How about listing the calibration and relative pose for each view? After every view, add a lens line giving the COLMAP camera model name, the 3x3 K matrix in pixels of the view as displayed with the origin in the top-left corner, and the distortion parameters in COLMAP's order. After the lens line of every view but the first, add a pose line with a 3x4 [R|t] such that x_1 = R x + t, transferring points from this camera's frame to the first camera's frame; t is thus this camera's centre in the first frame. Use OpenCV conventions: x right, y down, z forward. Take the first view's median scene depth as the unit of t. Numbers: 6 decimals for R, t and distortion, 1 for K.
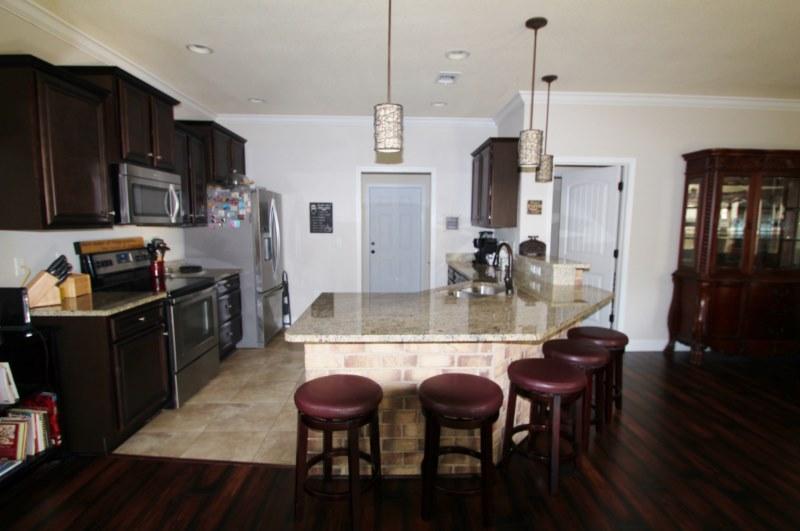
lens RADIAL K [[412.8, 0, 406.0], [0, 412.8, 272.7], [0, 0, 1]] dist [-0.011986, -0.009497]
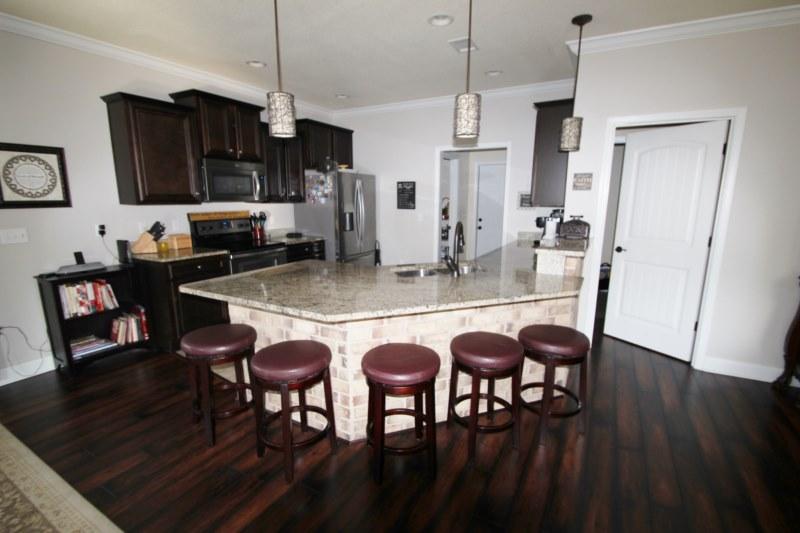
lens RADIAL K [[372.9, 0, 405.0], [0, 372.9, 272.8], [0, 0, 1]] dist [-0.002300, -0.008091]
pose [[0.857848, 0.098244, -0.504426, 0.495546], [-0.060189, 0.994008, 0.091238, -0.024187], [0.510367, -0.047908, 0.858621, 0.178416]]
